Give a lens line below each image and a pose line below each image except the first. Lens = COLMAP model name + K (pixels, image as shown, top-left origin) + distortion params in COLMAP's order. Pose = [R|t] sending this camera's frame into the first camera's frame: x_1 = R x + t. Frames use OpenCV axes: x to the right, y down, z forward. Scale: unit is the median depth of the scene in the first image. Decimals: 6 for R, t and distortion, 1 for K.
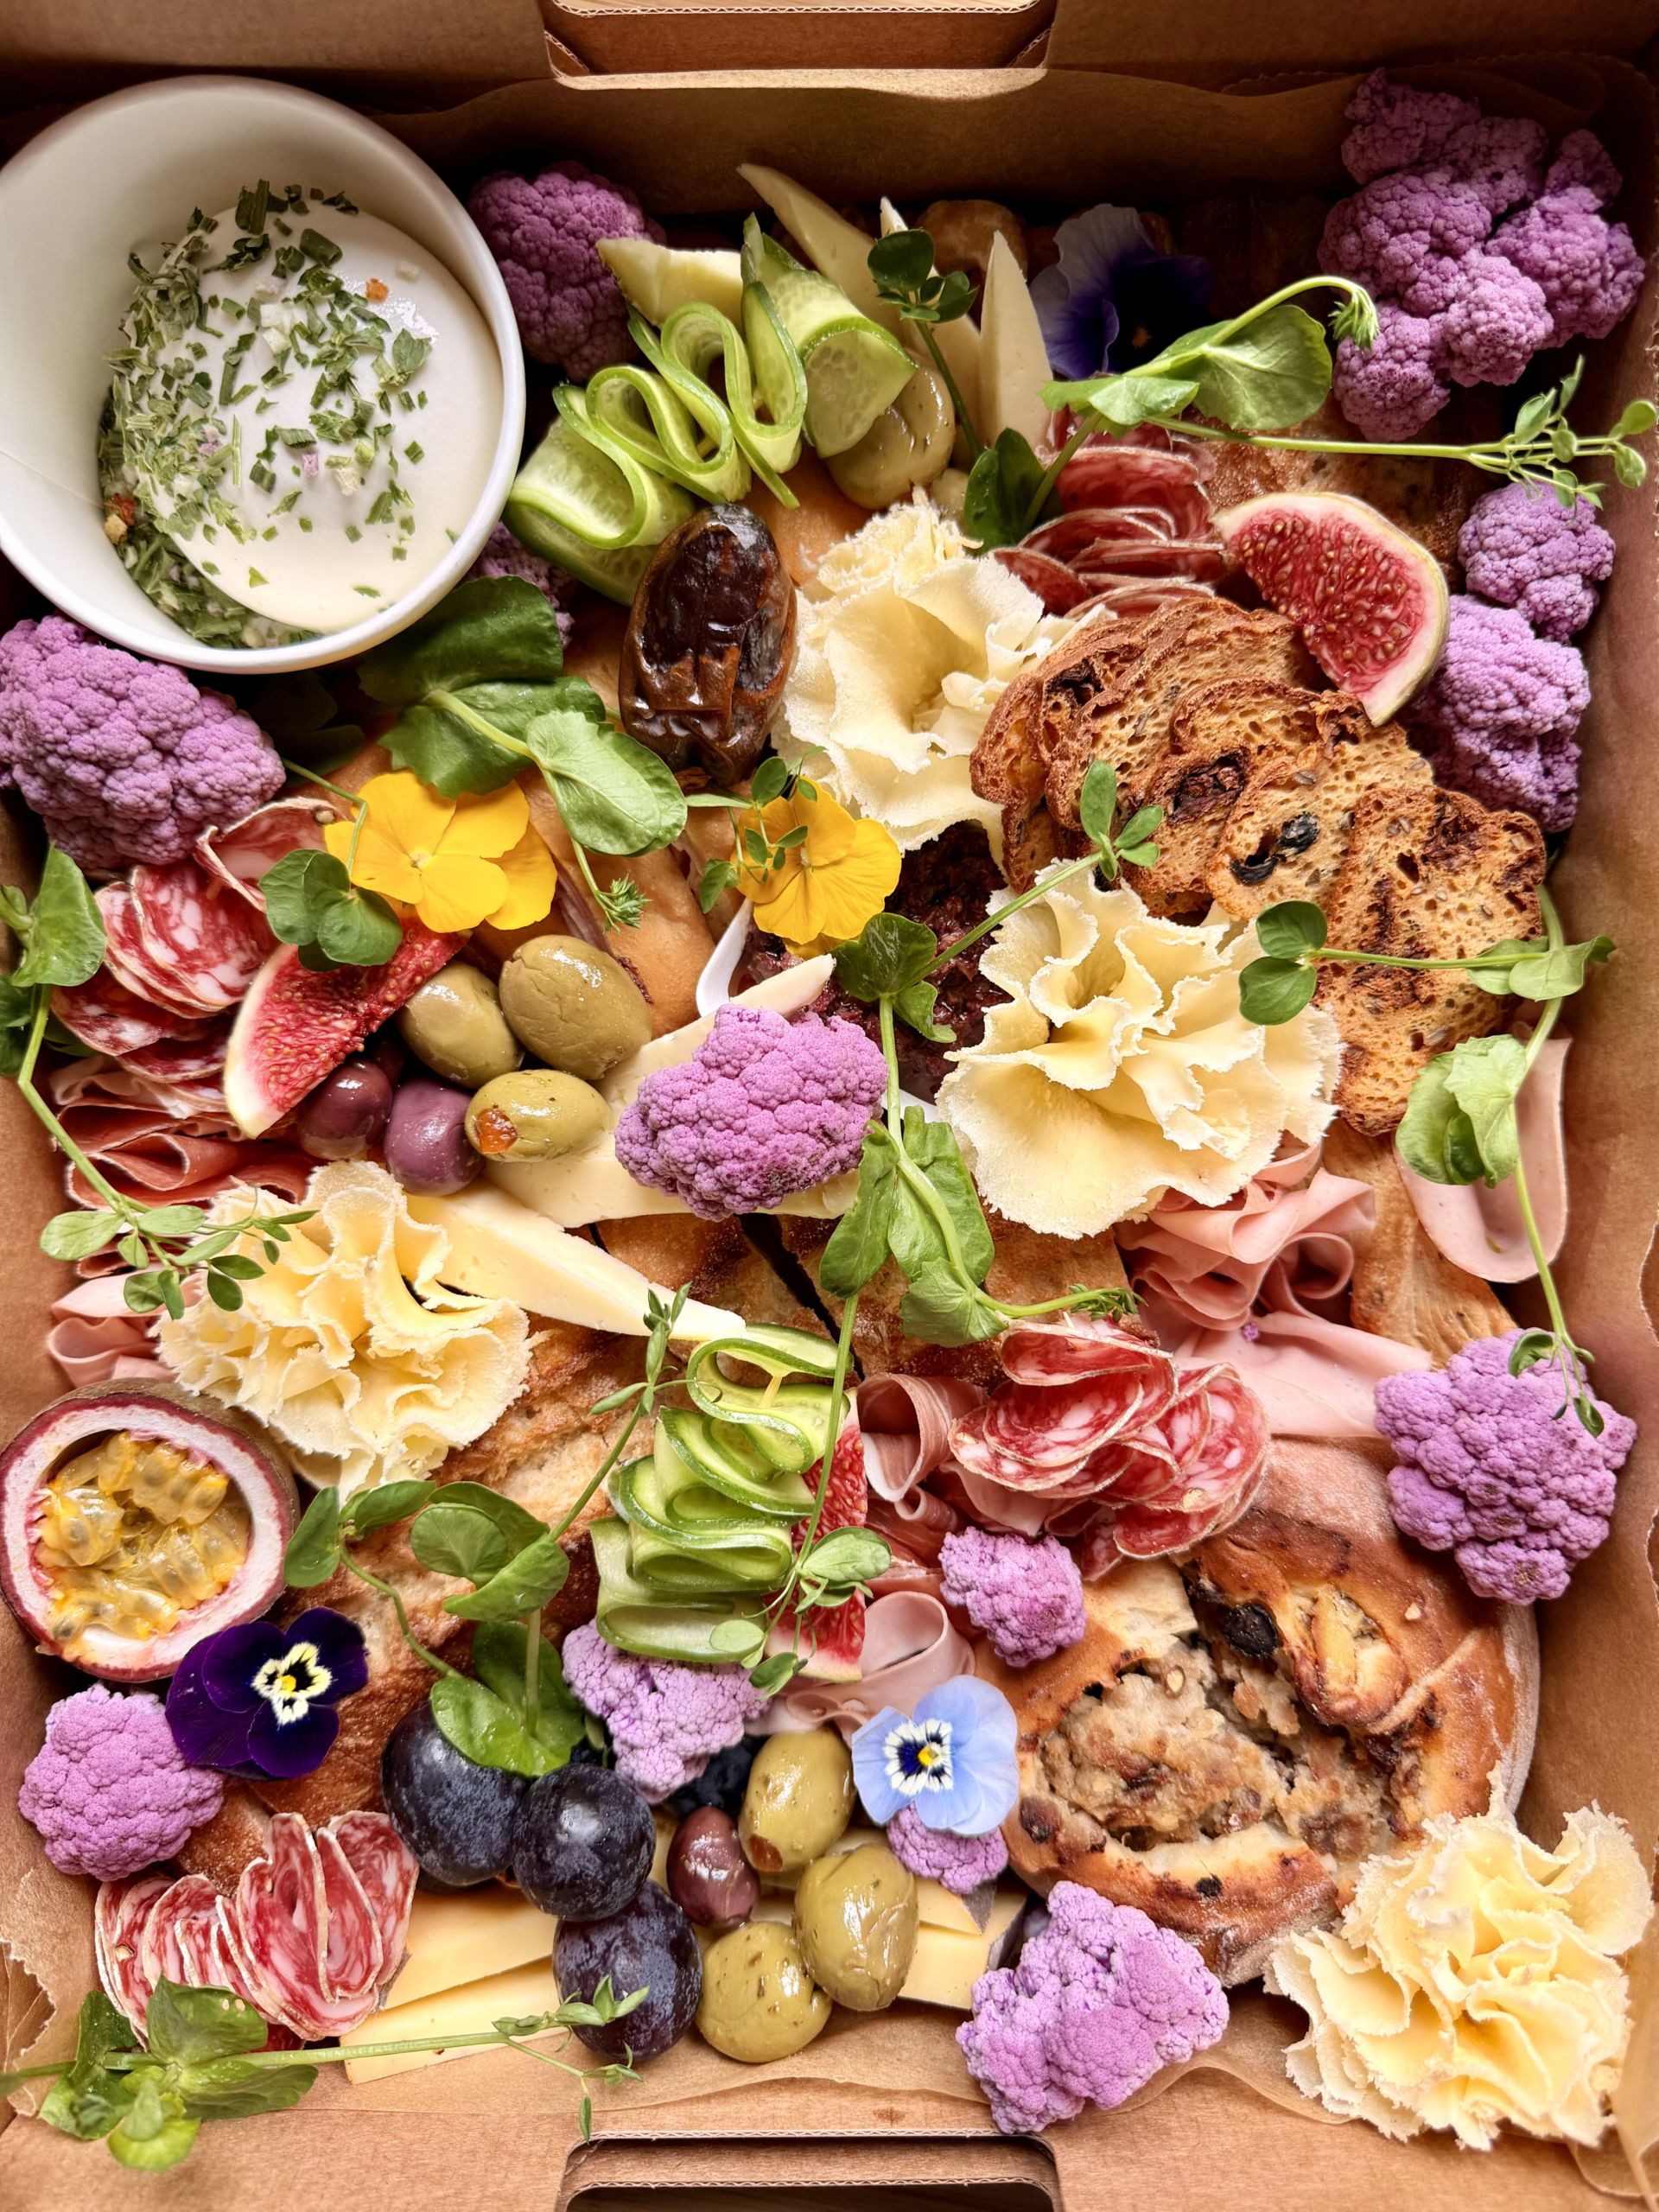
lens RADIAL K [[1585.3, 0, 829.5], [0, 1585.3, 1106.0], [0, 0, 1]] dist [-0.019646, -0.001035]
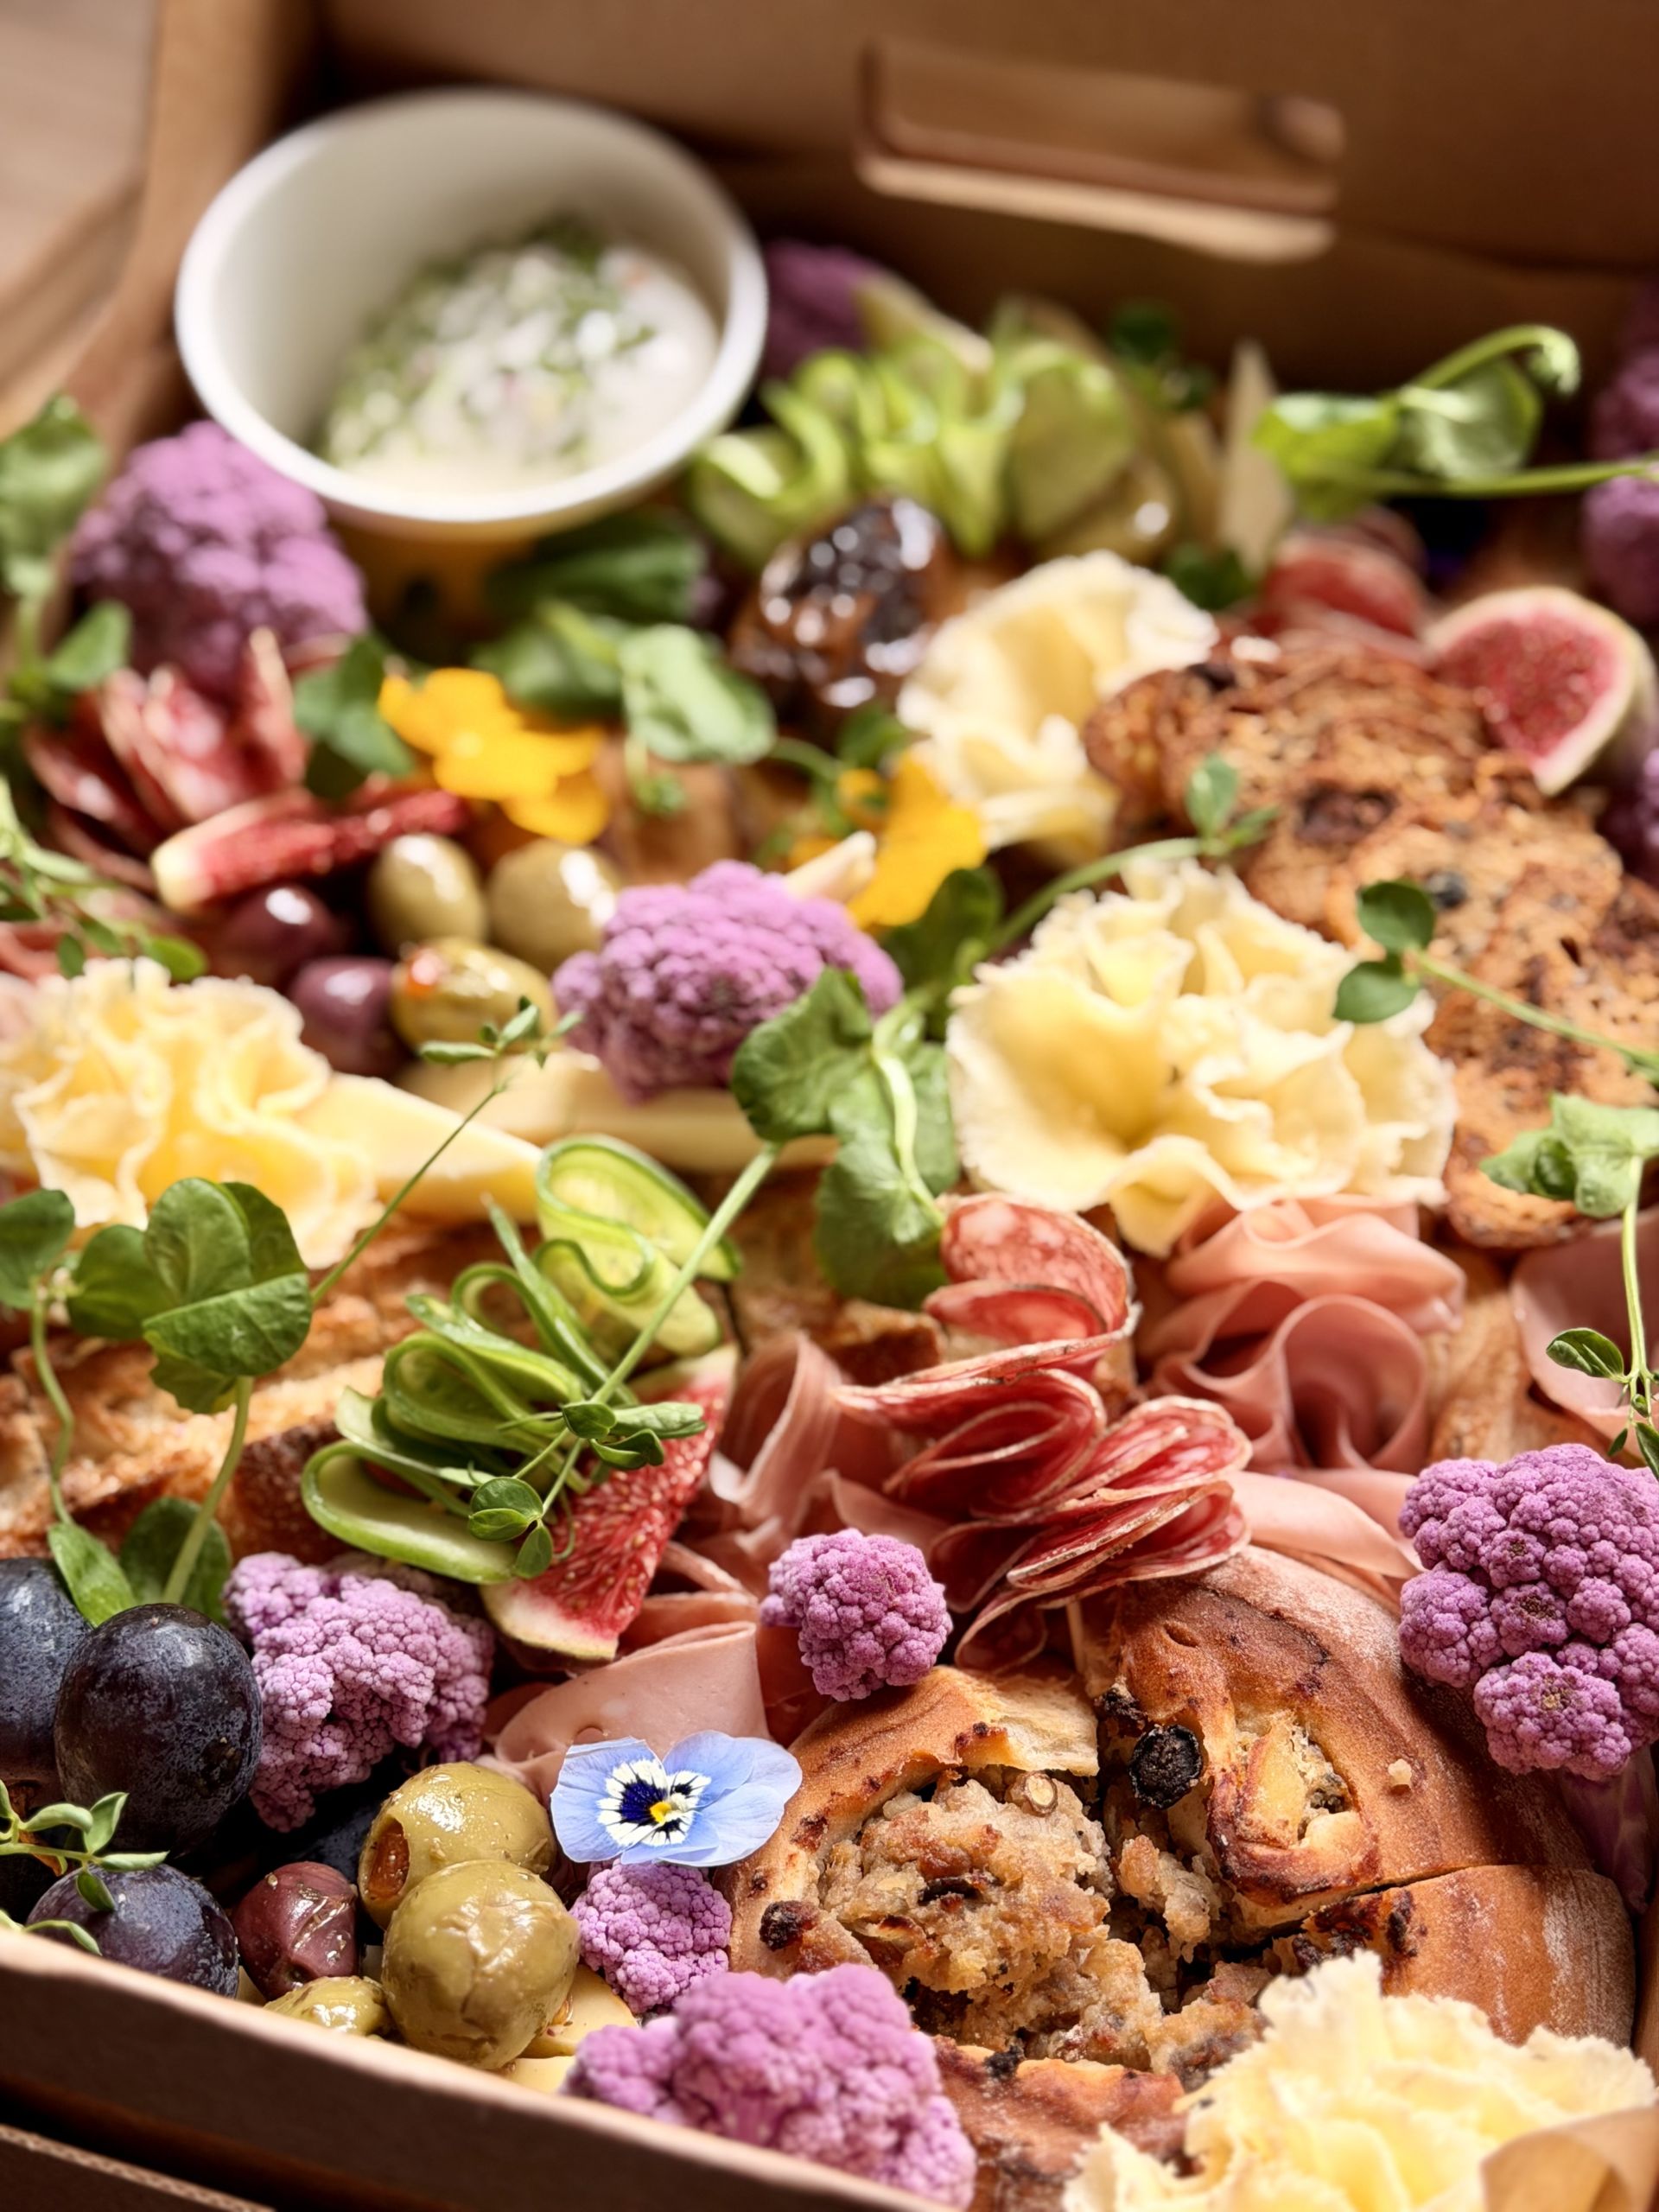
lens RADIAL K [[3108.7, 0, 829.5], [0, 3108.7, 1106.0], [0, 0, 1]] dist [0.131812, -0.116454]
pose [[0.951367, 0.221453, -0.214147, 0.366444], [-0.305844, 0.762202, -0.570533, 0.965063], [0.036877, 0.608282, 0.792864, -0.264842]]
